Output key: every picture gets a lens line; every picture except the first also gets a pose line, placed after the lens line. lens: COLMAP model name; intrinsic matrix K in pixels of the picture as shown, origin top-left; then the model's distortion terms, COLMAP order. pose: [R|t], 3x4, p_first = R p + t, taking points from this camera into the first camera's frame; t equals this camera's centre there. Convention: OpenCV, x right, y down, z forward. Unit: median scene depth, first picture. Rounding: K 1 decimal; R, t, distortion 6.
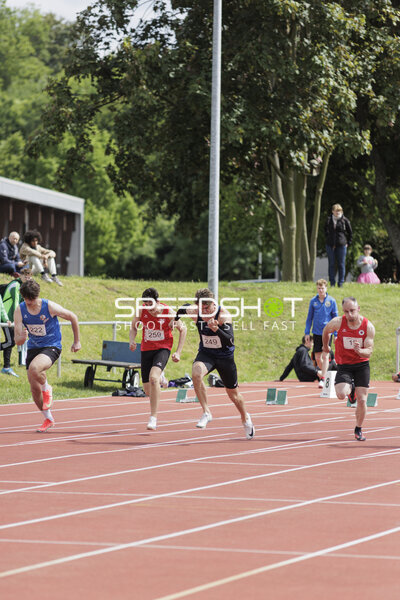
lens RADIAL K [[3538.3, 0, 200.0], [0, 3538.3, 300.0], [0, 0, 1]] dist [-0.129409, 14.899105]
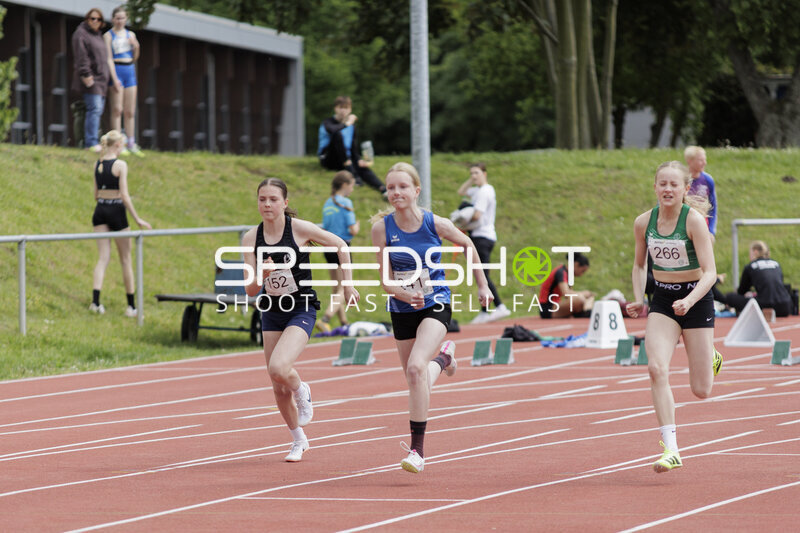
lens RADIAL K [[4975.1, 0, 400.0], [0, 4975.1, 266.5], [0, 0, 1]] dist [-0.296154, 29.033926]
pose [[0.998953, -0.031460, -0.033205, 0.024243], [0.031976, 0.999374, 0.015131, 0.000884], [0.032708, -0.016176, 0.999334, 0.147016]]
